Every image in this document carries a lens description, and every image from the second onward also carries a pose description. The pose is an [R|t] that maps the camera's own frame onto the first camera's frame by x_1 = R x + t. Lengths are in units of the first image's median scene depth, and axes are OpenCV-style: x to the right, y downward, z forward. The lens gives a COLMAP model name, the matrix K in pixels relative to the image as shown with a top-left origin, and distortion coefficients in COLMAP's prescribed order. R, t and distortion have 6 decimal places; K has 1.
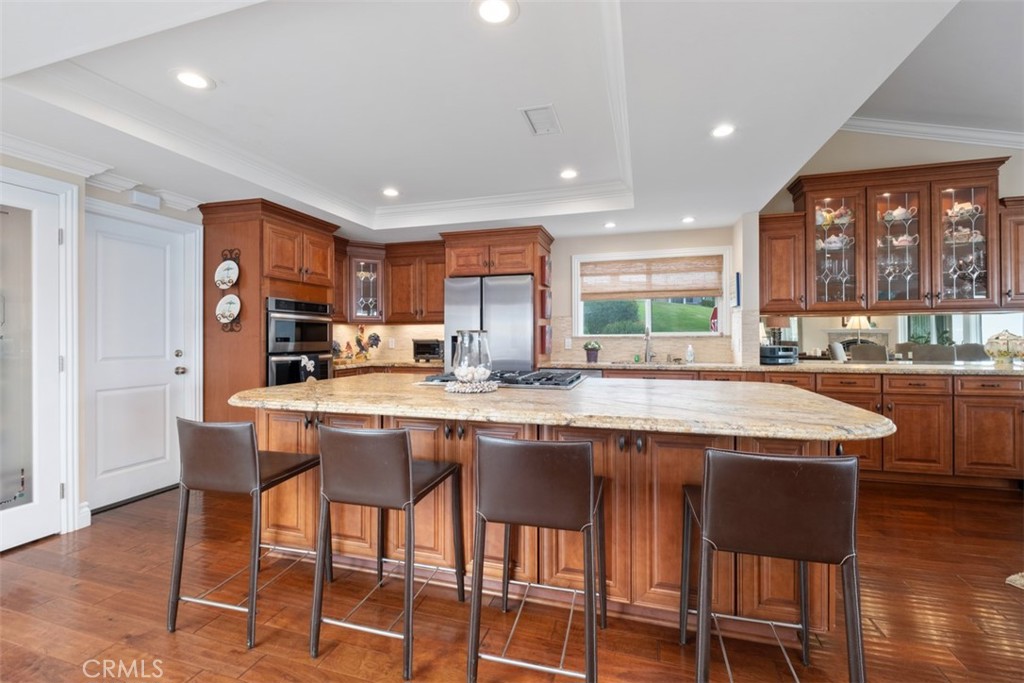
lens RADIAL K [[439.1, 0, 507.1], [0, 439.1, 337.7], [0, 0, 1]] dist [-0.001226, -0.004809]
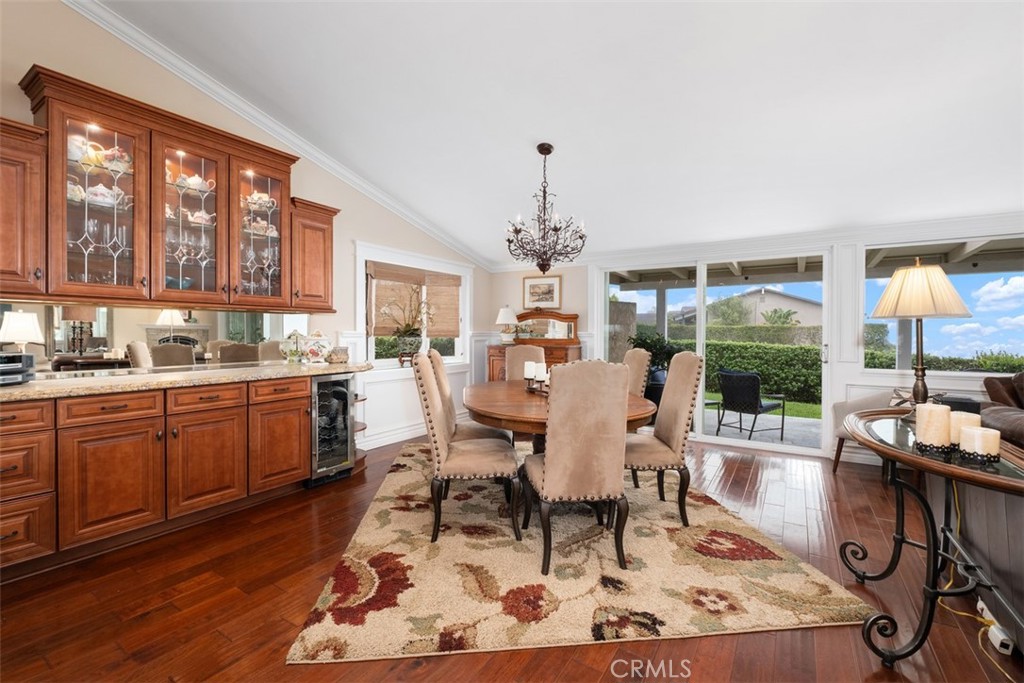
lens RADIAL K [[439.1, 0, 512.0], [0, 439.1, 332.9], [0, 0, 1]] dist [-0.001226, -0.004809]
pose [[0.267237, 0.003129, 0.963626, 0.288428], [-0.005273, 0.999985, -0.001785, -0.011330], [-0.963616, -0.004605, 0.267249, 0.232619]]
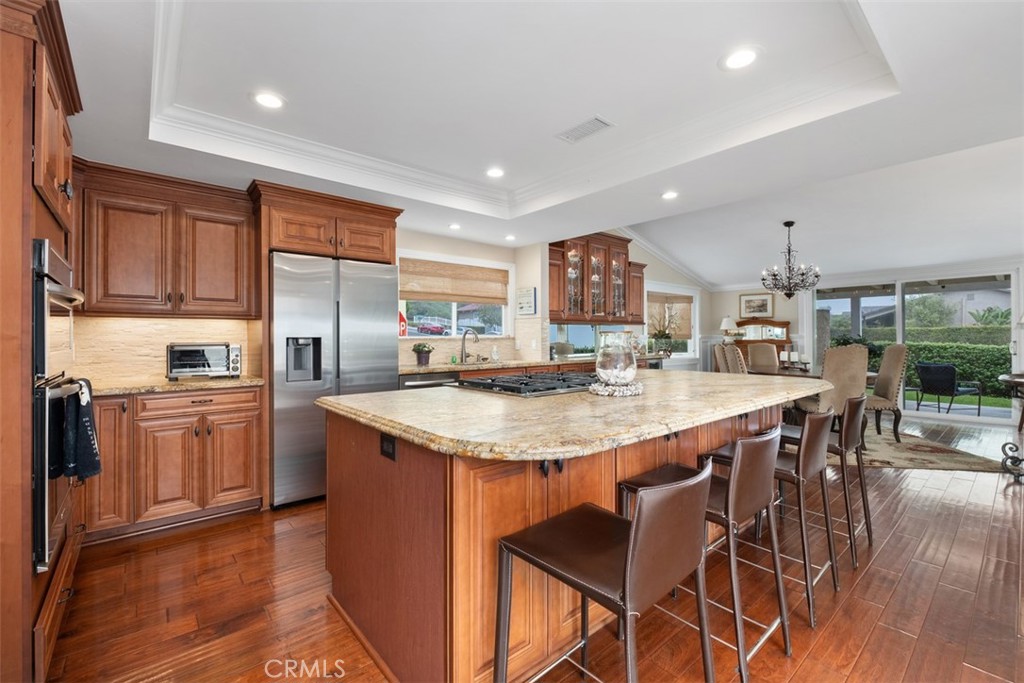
lens RADIAL K [[439.1, 0, 505.9], [0, 439.1, 337.1], [0, 0, 1]] dist [-0.001226, -0.004809]
pose [[0.544507, 0.003264, 0.838750, -0.618040], [0.003197, 0.999977, -0.005967, 0.001244], [-0.838750, 0.005930, 0.544484, 0.411600]]
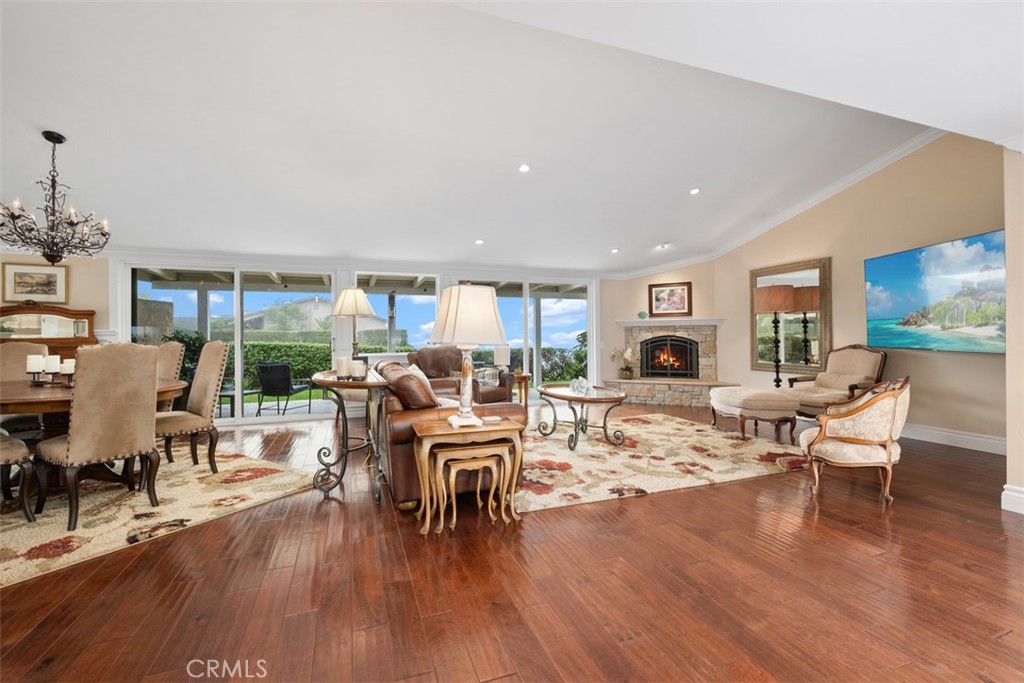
lens RADIAL K [[439.1, 0, 512.6], [0, 439.1, 337.3], [0, 0, 1]] dist [-0.001226, -0.004809]
pose [[-0.610546, 0.009143, 0.791928, -0.075771], [0.009288, 0.999947, -0.004384, 0.021983], [-0.791927, 0.004679, -0.610598, 0.216102]]
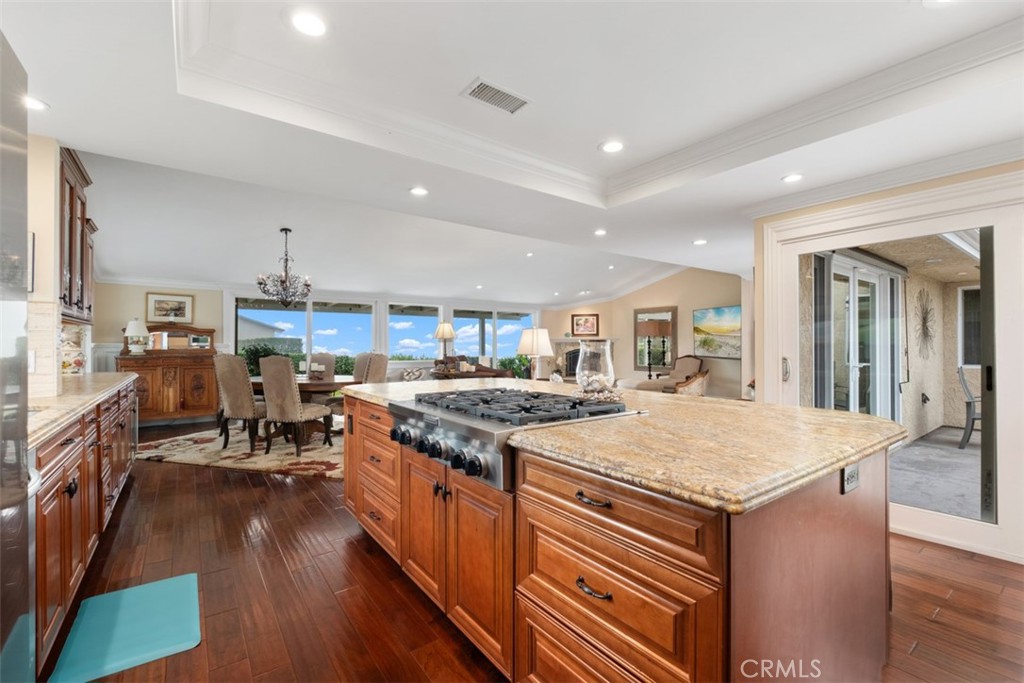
lens RADIAL K [[439.1, 0, 515.9], [0, 439.1, 346.1], [0, 0, 1]] dist [-0.001226, -0.004809]
pose [[-0.814076, 0.002959, 0.580750, -0.306561], [0.002773, 0.999995, -0.001209, -0.002604], [-0.580751, 0.000626, -0.814081, 1.172111]]
